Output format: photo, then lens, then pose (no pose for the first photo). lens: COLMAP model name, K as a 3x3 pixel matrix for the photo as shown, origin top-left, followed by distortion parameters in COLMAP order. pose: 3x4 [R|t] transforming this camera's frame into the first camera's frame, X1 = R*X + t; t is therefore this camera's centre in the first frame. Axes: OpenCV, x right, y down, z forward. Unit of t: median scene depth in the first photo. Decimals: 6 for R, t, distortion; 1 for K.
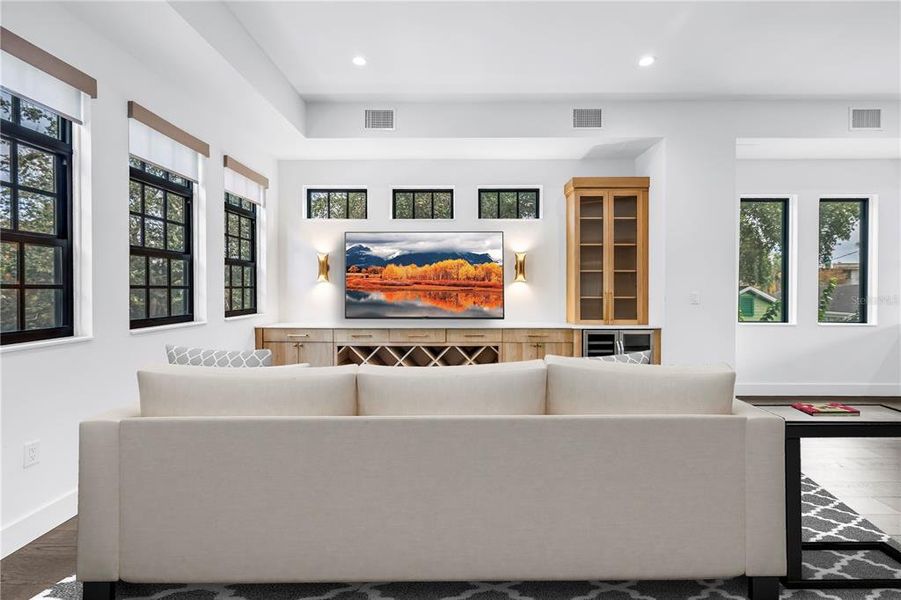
lens RADIAL K [[390.1, 0, 453.3], [0, 390.1, 287.7], [0, 0, 1]] dist [0.000218, 0.000140]
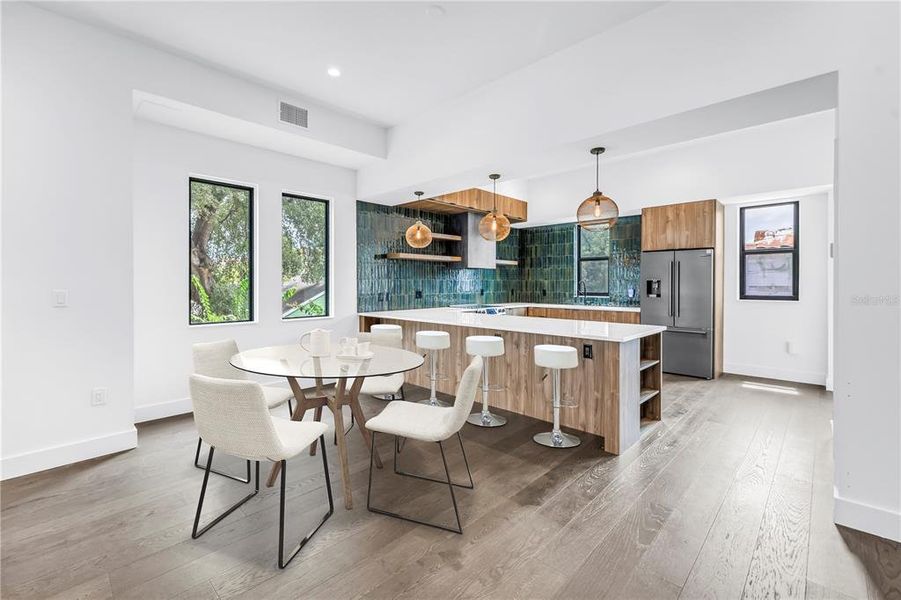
lens RADIAL K [[390.1, 0, 453.3], [0, 390.1, 287.7], [0, 0, 1]] dist [0.000218, 0.000140]
pose [[0.685357, -0.010268, 0.728135, 0.575324], [0.000605, 0.999908, 0.013532, -0.003439], [-0.728207, -0.008834, 0.685300, 0.015589]]
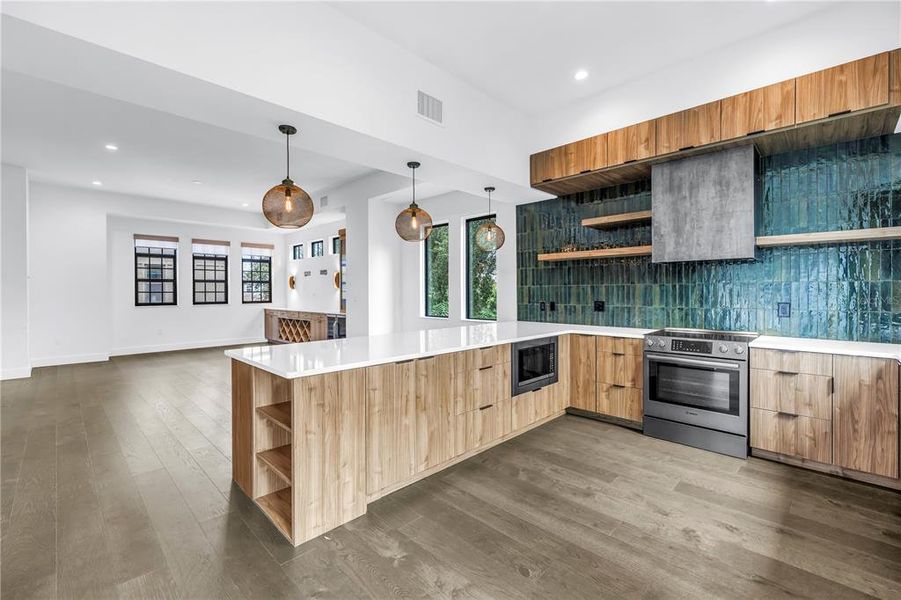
lens RADIAL K [[390.1, 0, 449.9], [0, 390.1, 290.1], [0, 0, 1]] dist [-0.000673, -0.000162]
pose [[0.713370, -0.004724, -0.700772, 2.007556], [0.006652, 0.999978, 0.000031, -0.004166], [0.700756, -0.004684, 0.713385, 0.078749]]
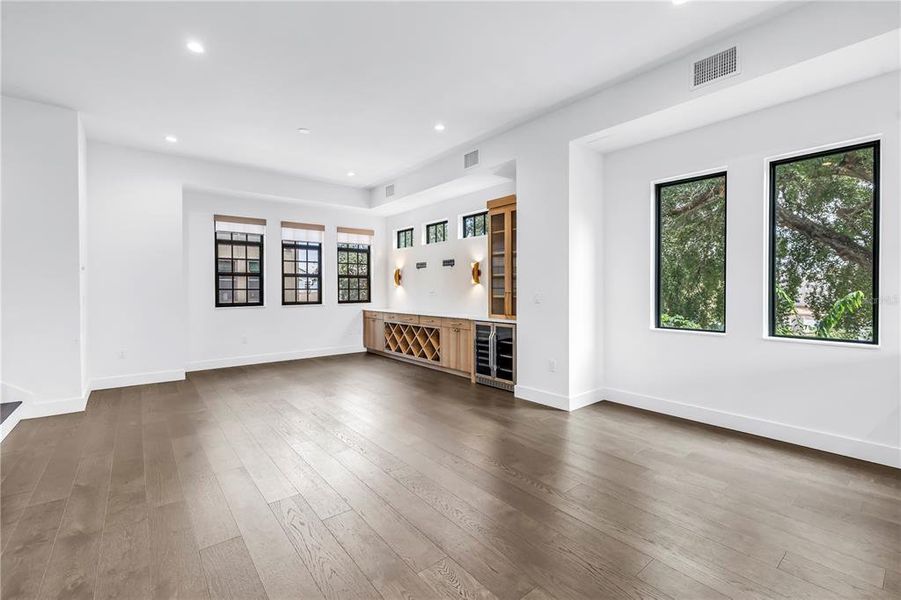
lens RADIAL K [[390.1, 0, 453.3], [0, 390.1, 287.7], [0, 0, 1]] dist [0.000218, 0.000140]
pose [[0.637674, -0.004601, -0.770293, 1.263682], [0.006456, 0.999979, -0.000629, -0.003234], [0.770280, -0.004572, 0.637690, 0.111368]]
